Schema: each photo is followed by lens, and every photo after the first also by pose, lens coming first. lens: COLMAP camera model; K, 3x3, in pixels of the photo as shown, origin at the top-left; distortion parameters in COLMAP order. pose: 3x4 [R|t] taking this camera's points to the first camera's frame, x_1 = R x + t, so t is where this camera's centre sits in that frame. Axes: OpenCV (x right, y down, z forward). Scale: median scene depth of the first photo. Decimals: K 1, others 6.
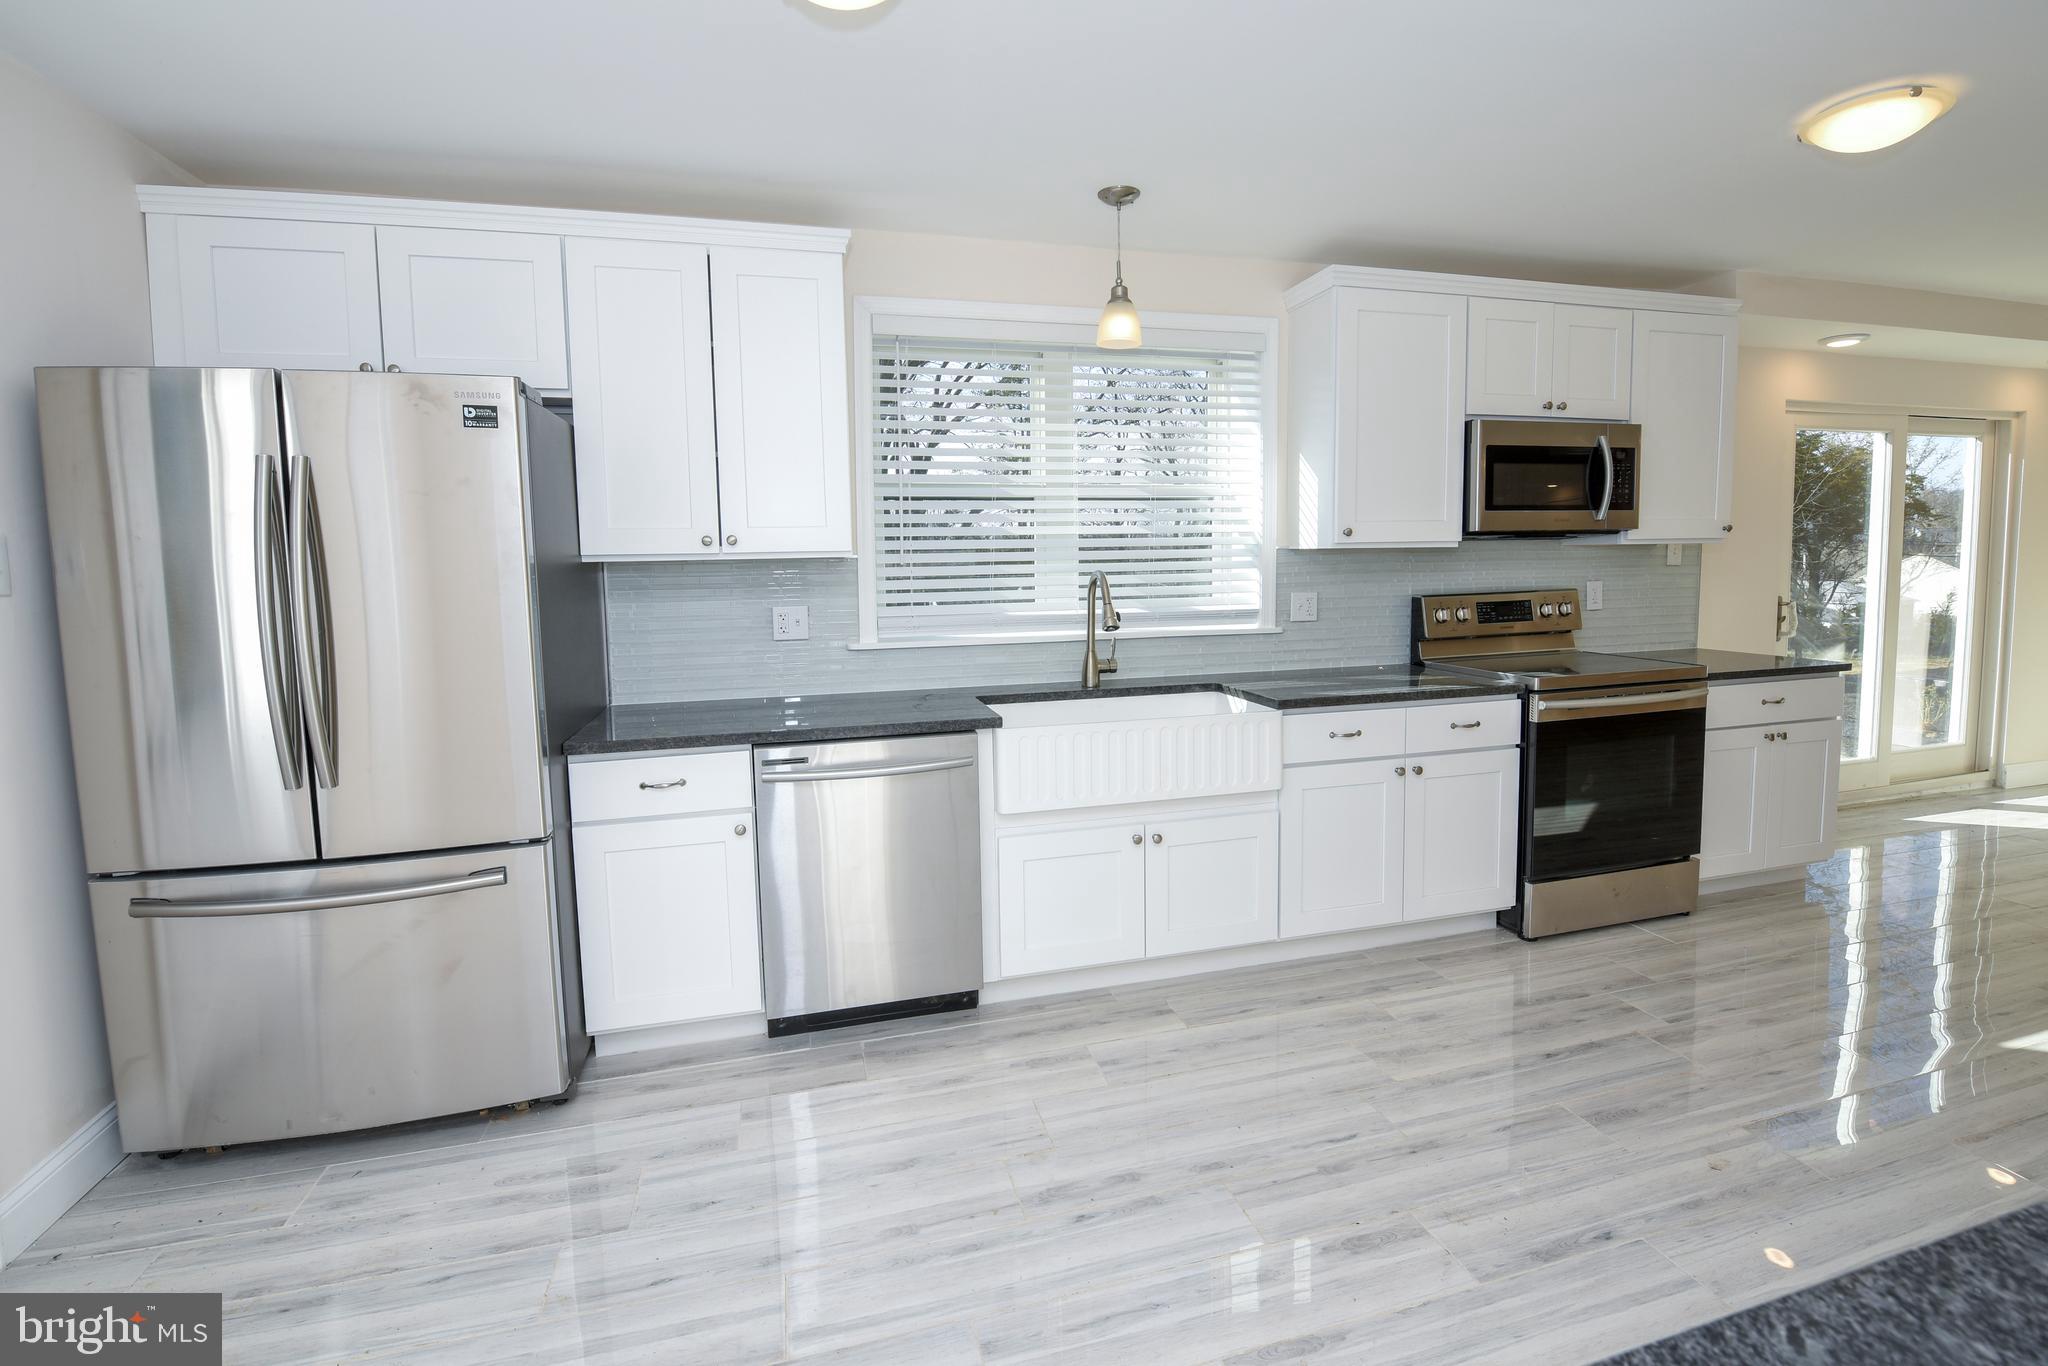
lens RADIAL K [[915.5, 0, 1023.6], [0, 915.5, 628.4], [0, 0, 1]] dist [-0.023096, -0.000418]
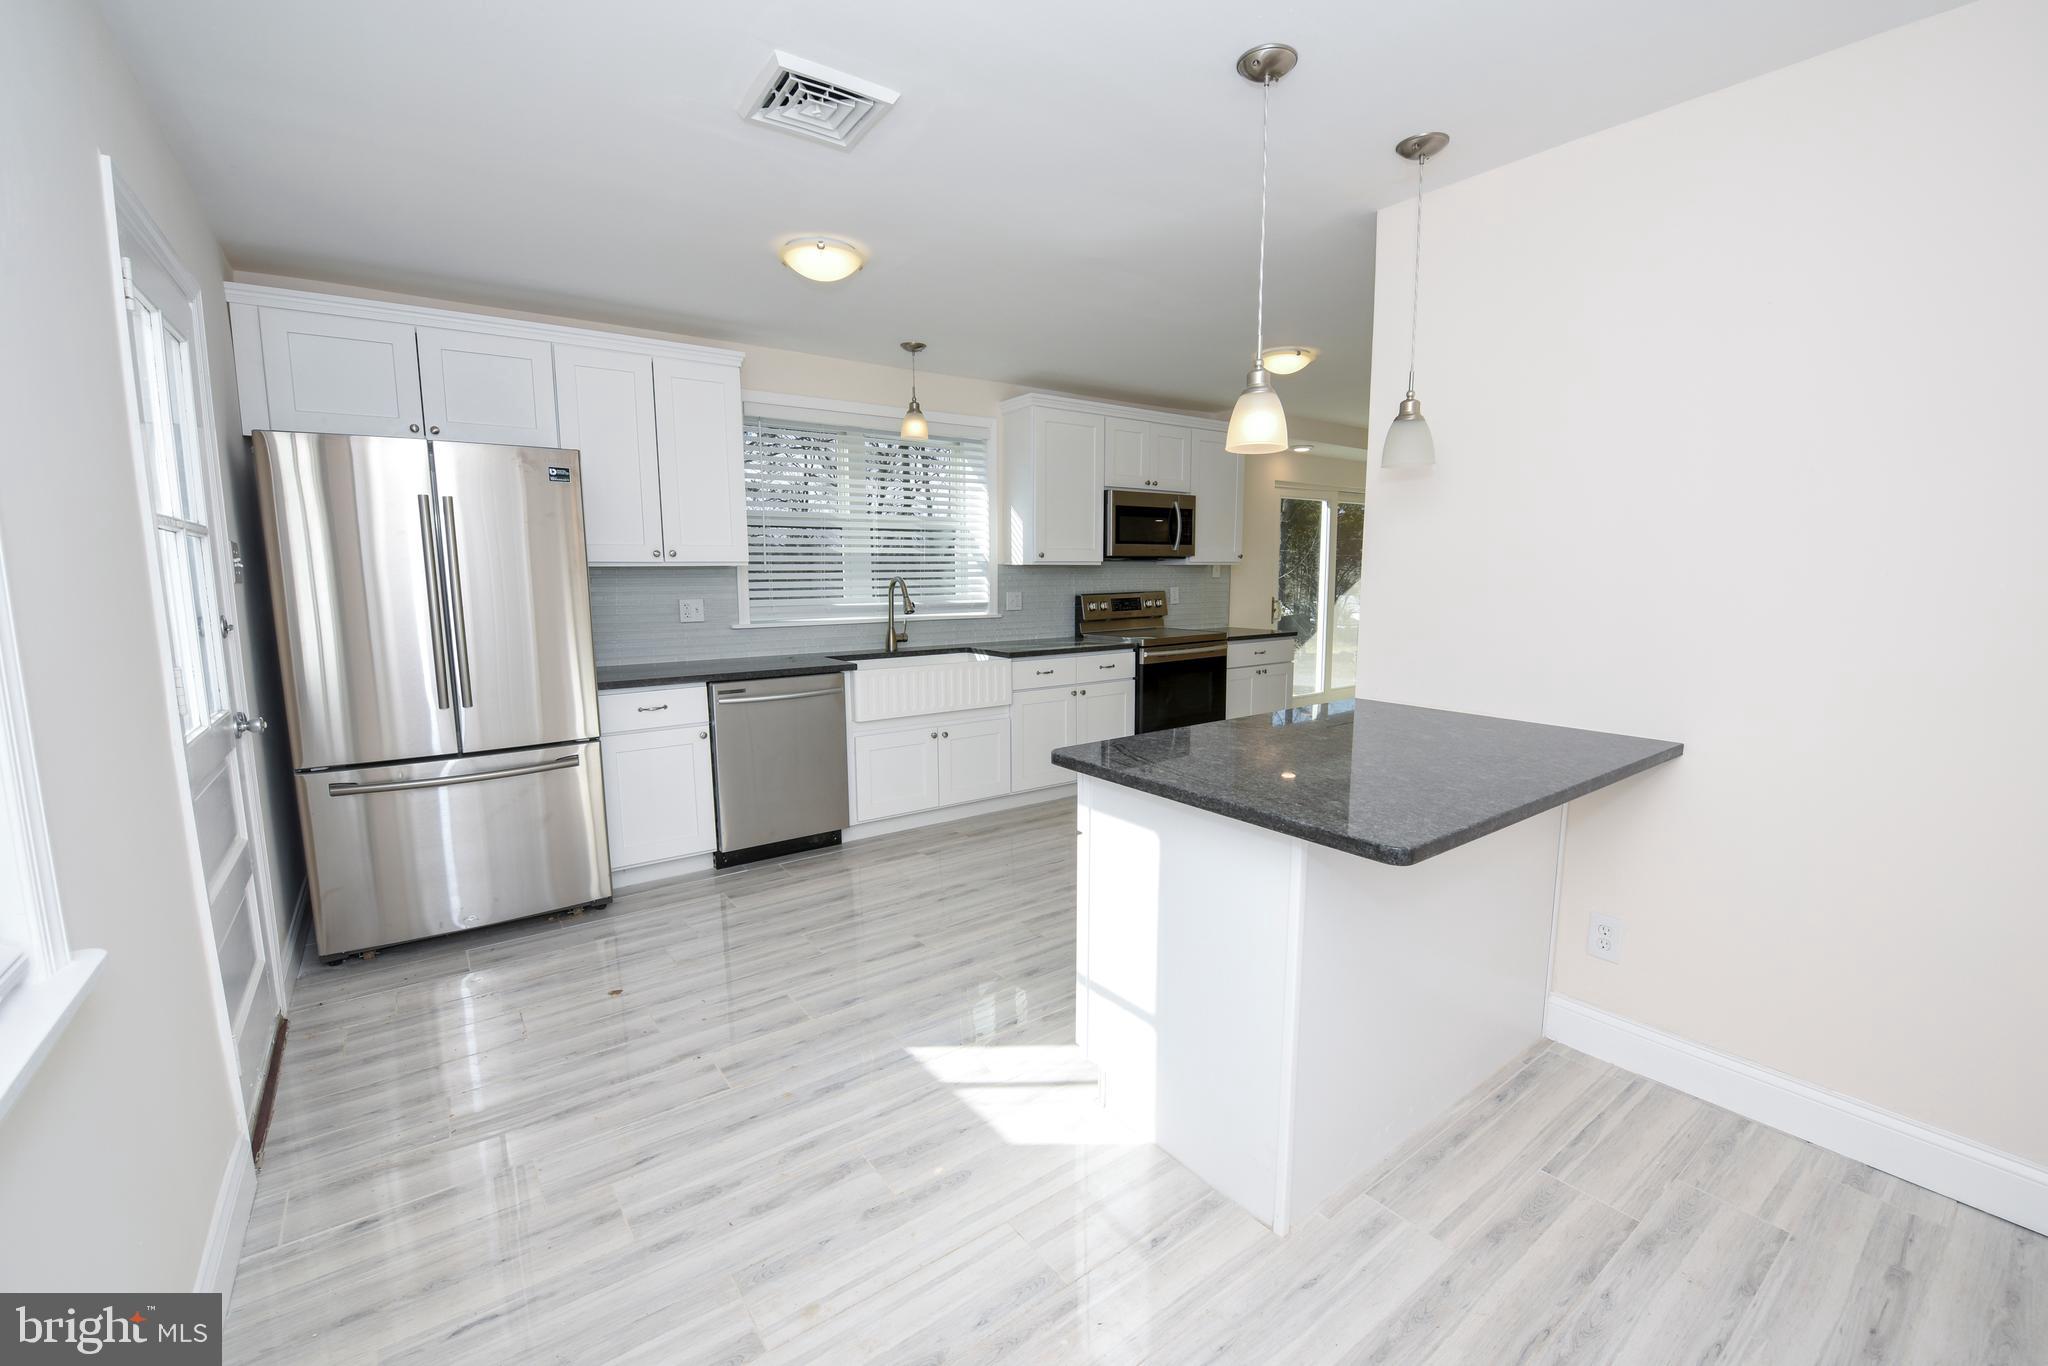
lens RADIAL K [[856.3, 0, 1033.5], [0, 856.3, 685.0], [0, 0, 1]] dist [-0.015390, -0.003236]
pose [[0.929541, -0.036770, 0.366882, -0.245778], [0.017790, 0.998329, 0.054983, 0.045938], [-0.368290, -0.044583, 0.928641, -0.468235]]
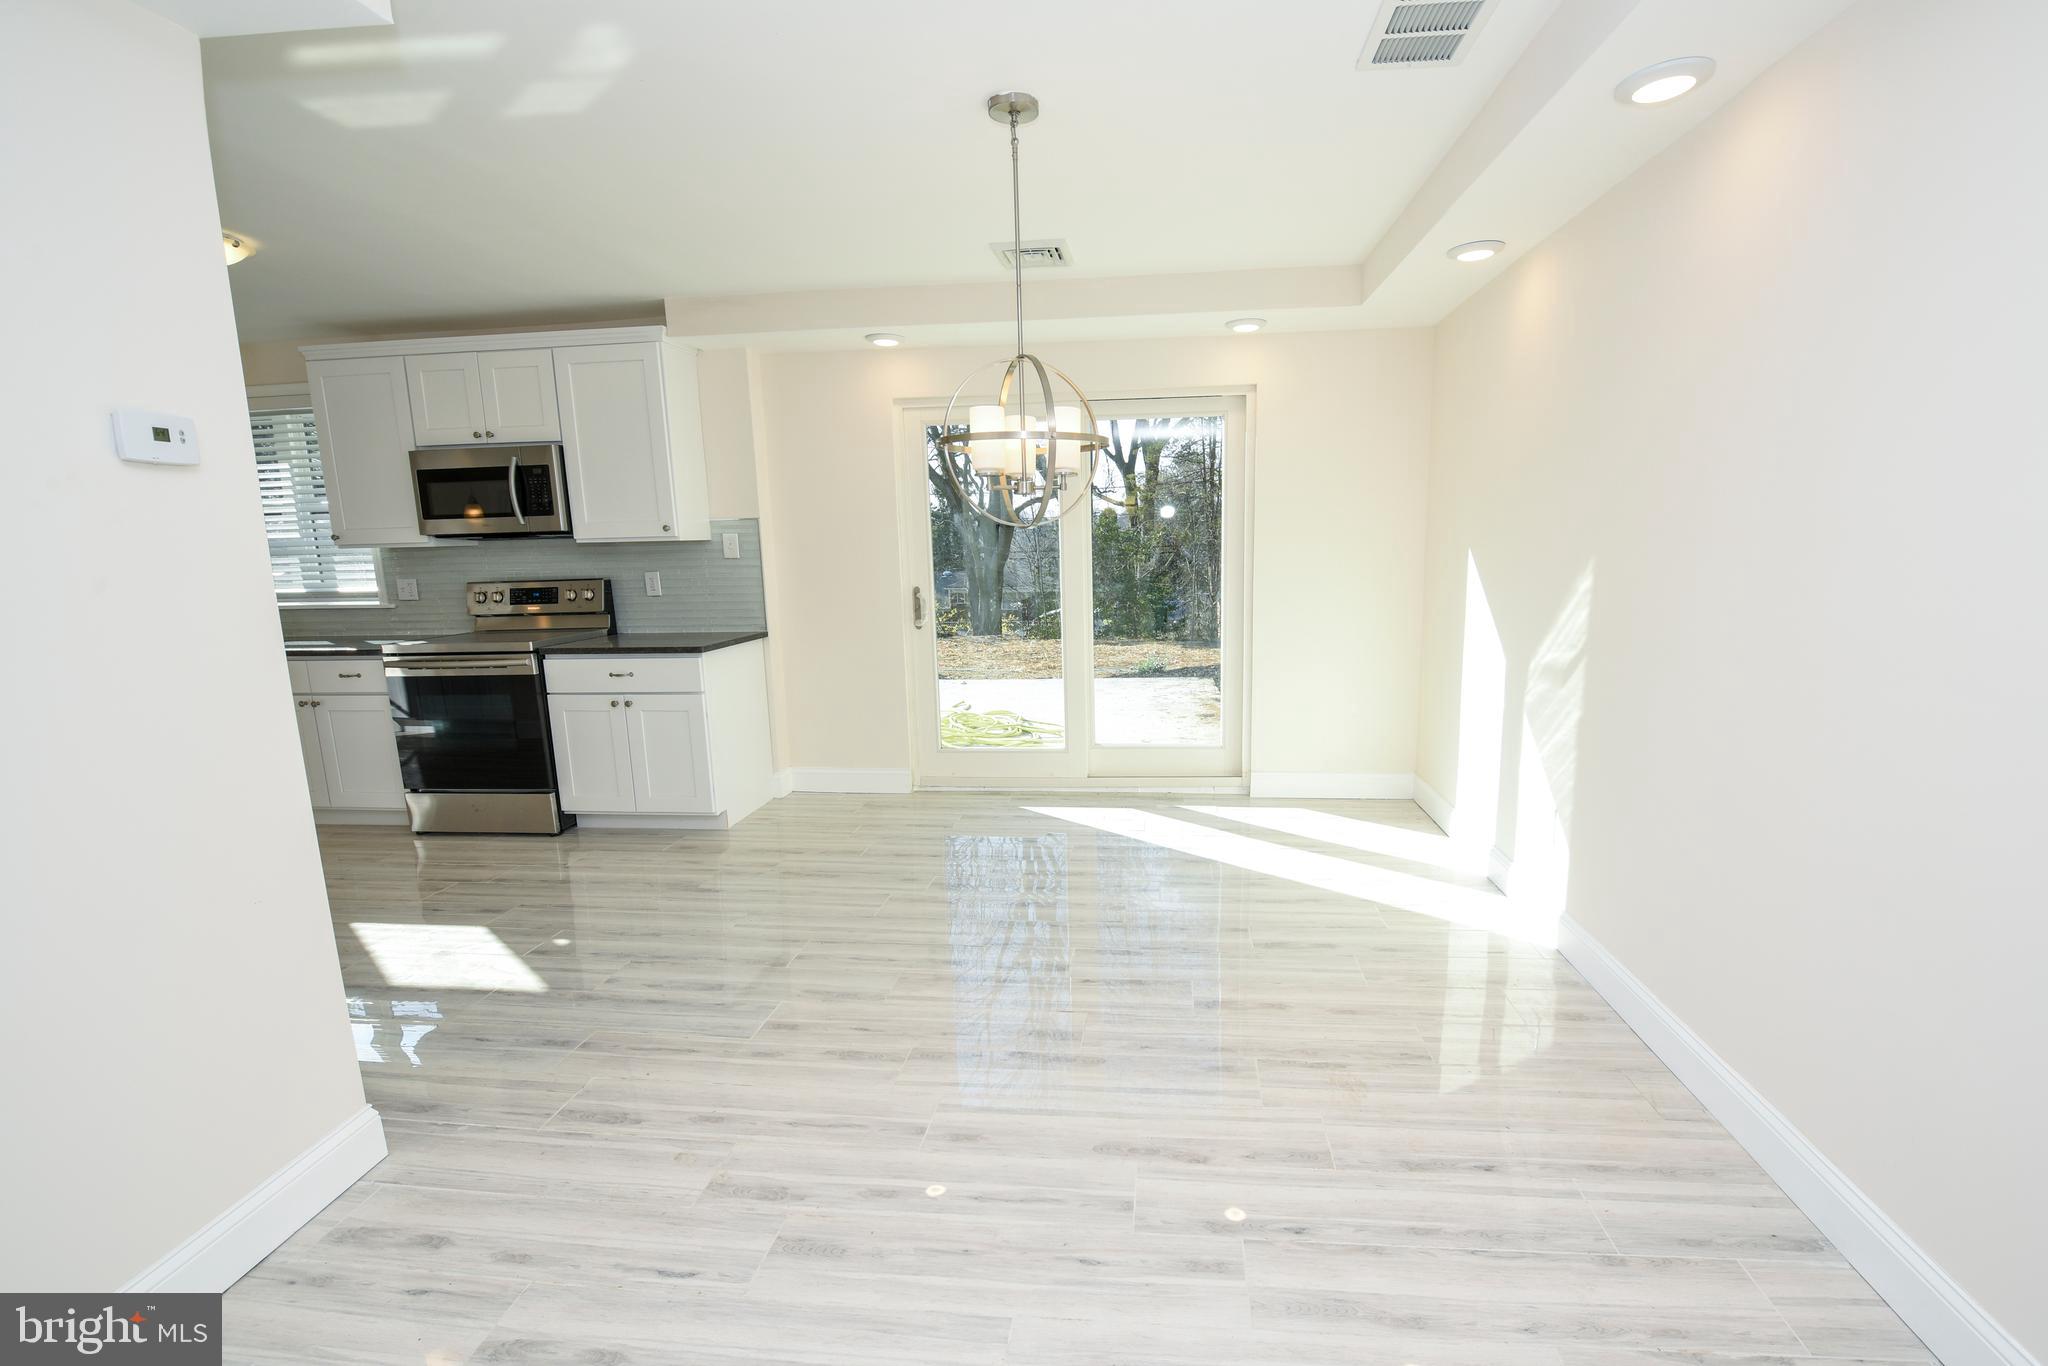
lens RADIAL K [[856.3, 0, 1075.9], [0, 856.3, 687.9], [0, 0, 1]] dist [-0.015390, -0.003236]
pose [[0.938523, 0.056215, -0.340608, 1.904592], [-0.022159, 0.994428, 0.103067, -0.034694], [0.344504, -0.089183, 0.934539, 0.150561]]
